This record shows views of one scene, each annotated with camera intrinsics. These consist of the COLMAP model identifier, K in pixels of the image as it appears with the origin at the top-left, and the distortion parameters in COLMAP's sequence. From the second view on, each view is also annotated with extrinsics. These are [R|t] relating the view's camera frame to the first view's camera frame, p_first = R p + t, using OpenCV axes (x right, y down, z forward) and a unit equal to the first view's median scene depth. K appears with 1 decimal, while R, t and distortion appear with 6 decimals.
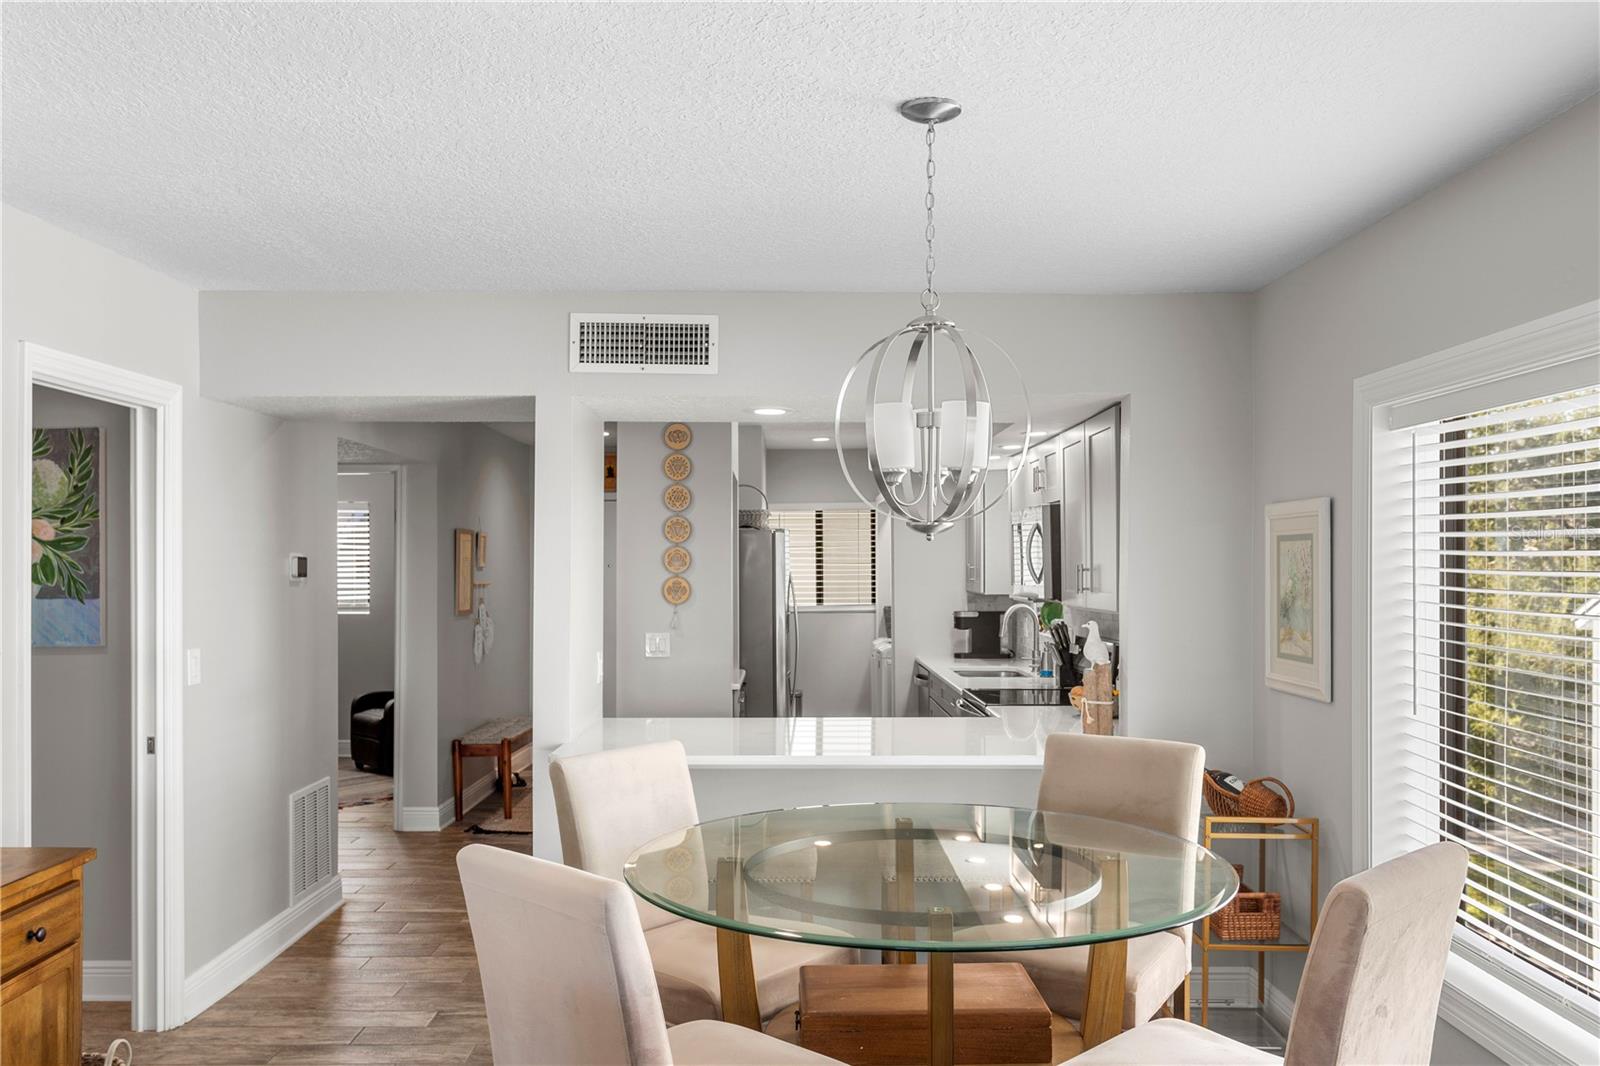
lens RADIAL K [[1341.0, 0, 797.1], [0, 1341.0, 573.2], [0, 0, 1]] dist [0.050427, 0.002637]
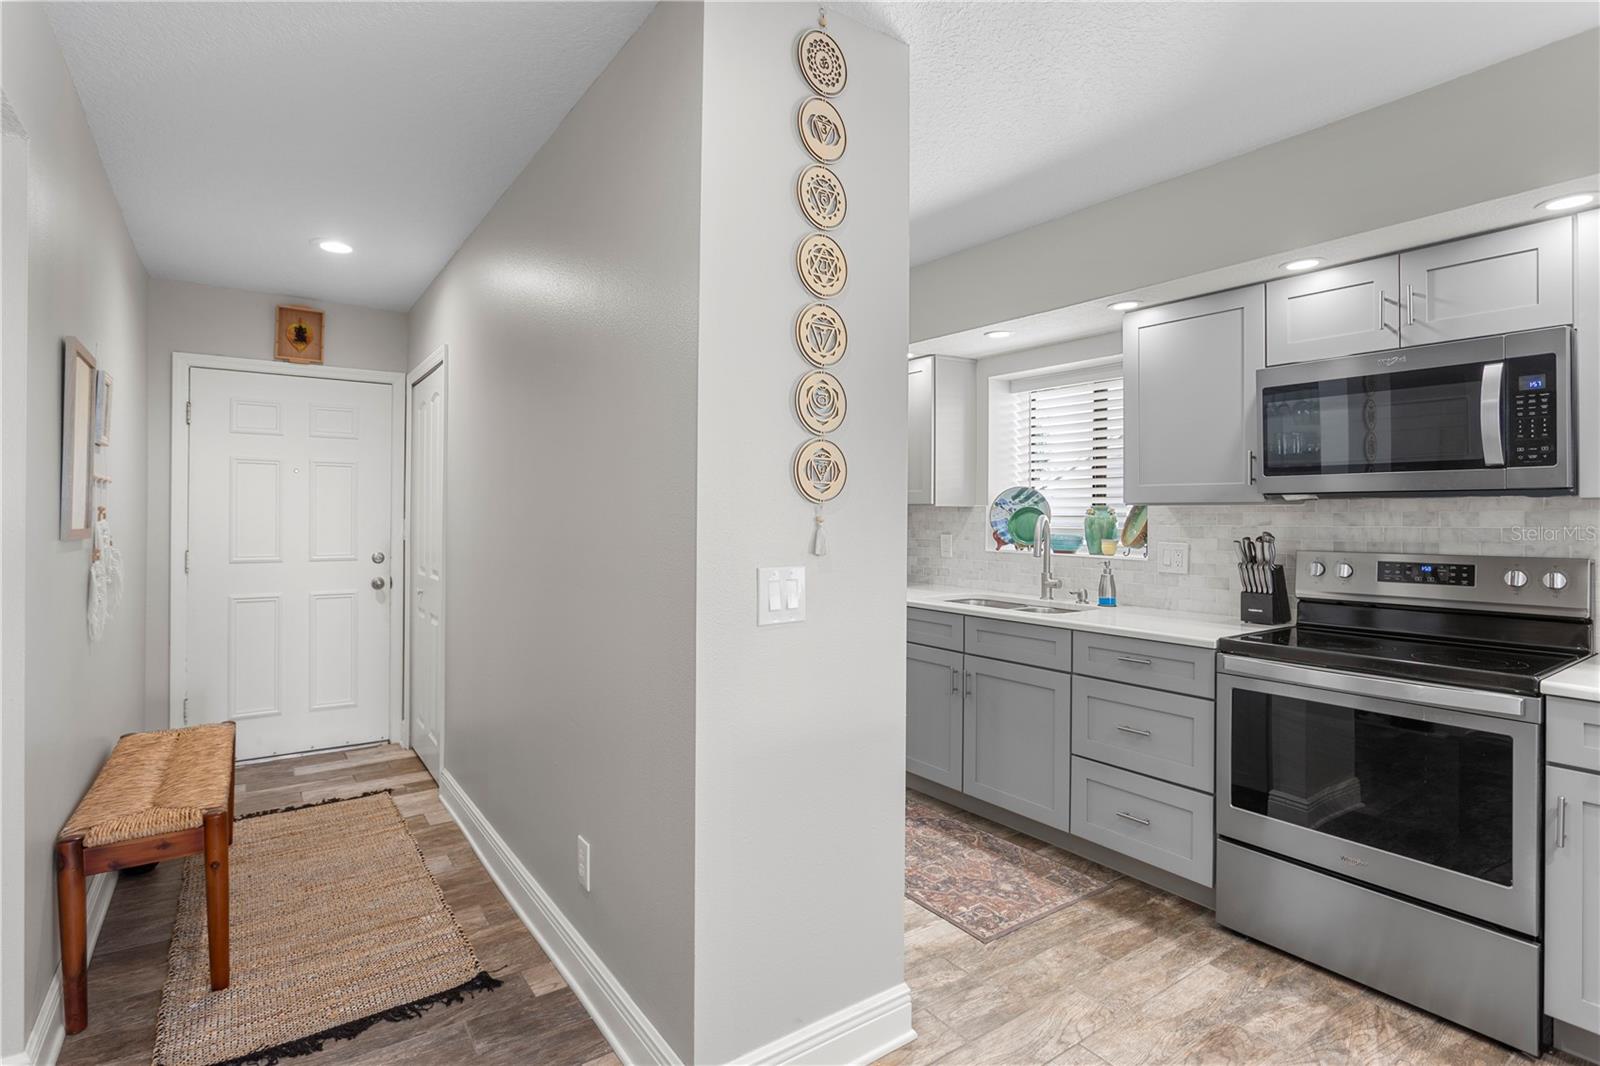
lens RADIAL K [[806.6, 0, 807.0], [0, 806.6, 527.8], [0, 0, 1]] dist [0.001258, 0.001713]
pose [[0.817217, 0.005408, 0.576304, -0.286382], [-0.005326, 0.999984, -0.001832, 0.037297], [-0.576305, -0.001572, 0.817233, 0.902161]]
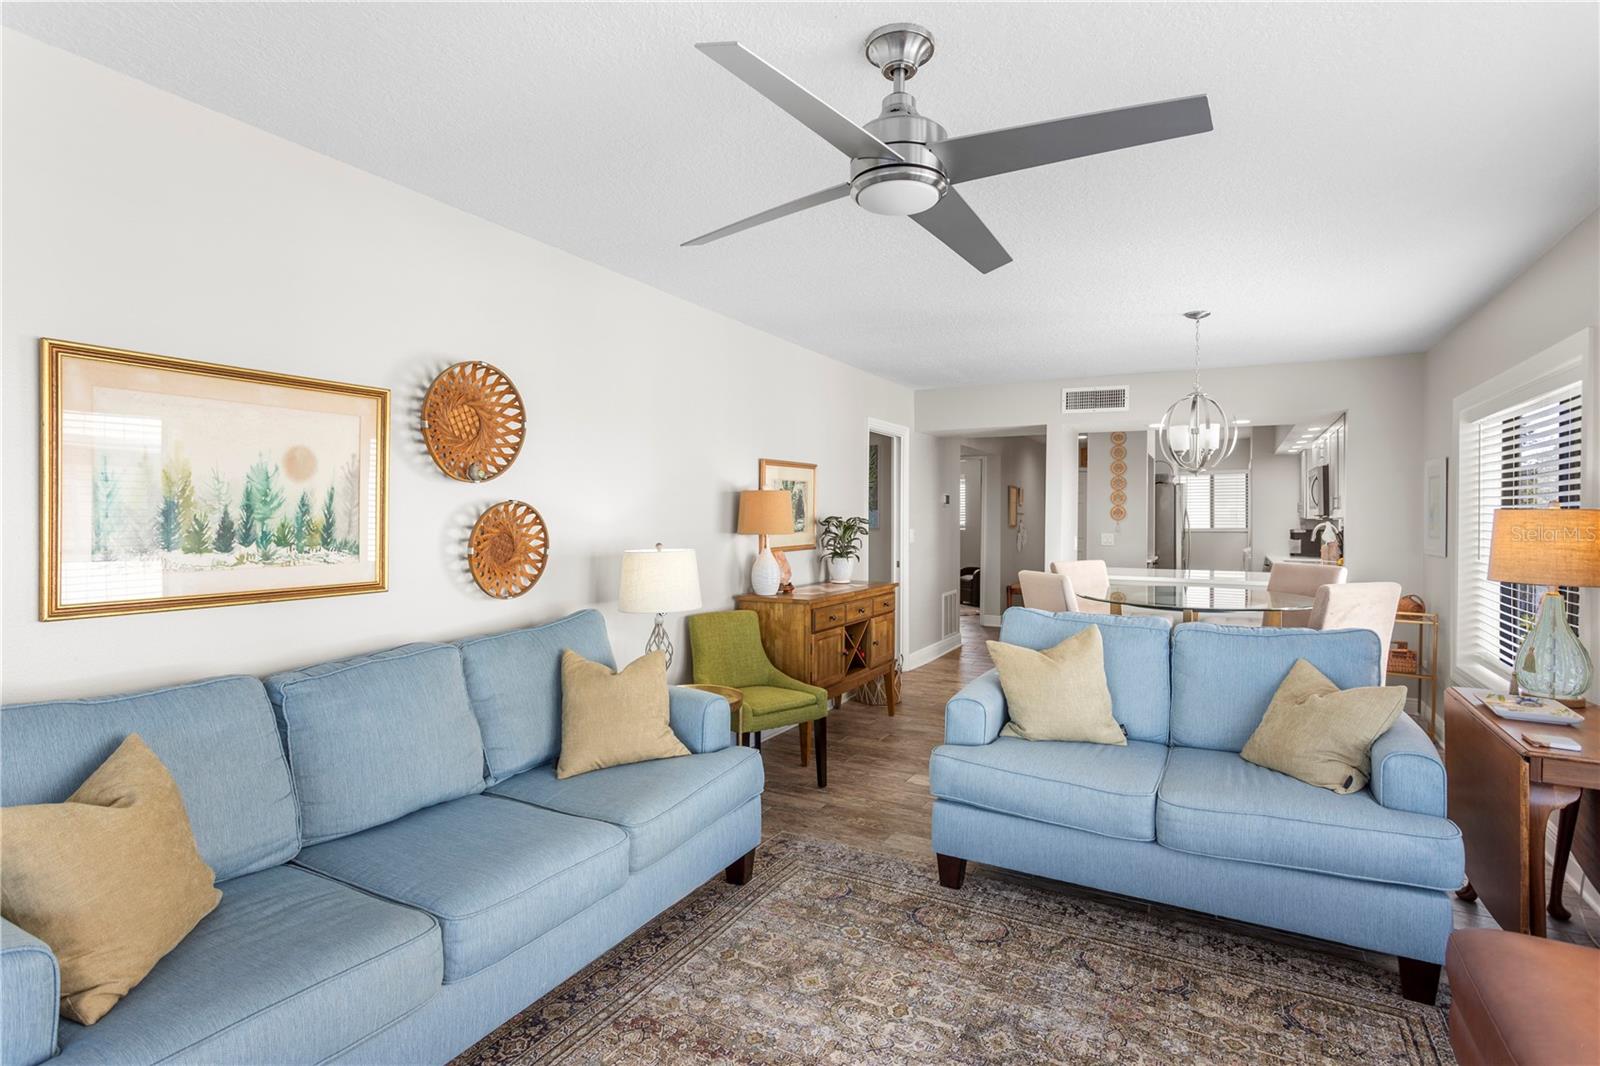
lens RADIAL K [[806.6, 0, 807.0], [0, 806.6, 527.8], [0, 0, 1]] dist [0.001258, 0.001713]
pose [[0.883946, 0.010232, -0.467476, 0.076477], [-0.006858, 0.999937, 0.008919, 0.031800], [0.467538, -0.004678, 0.883961, -0.354582]]
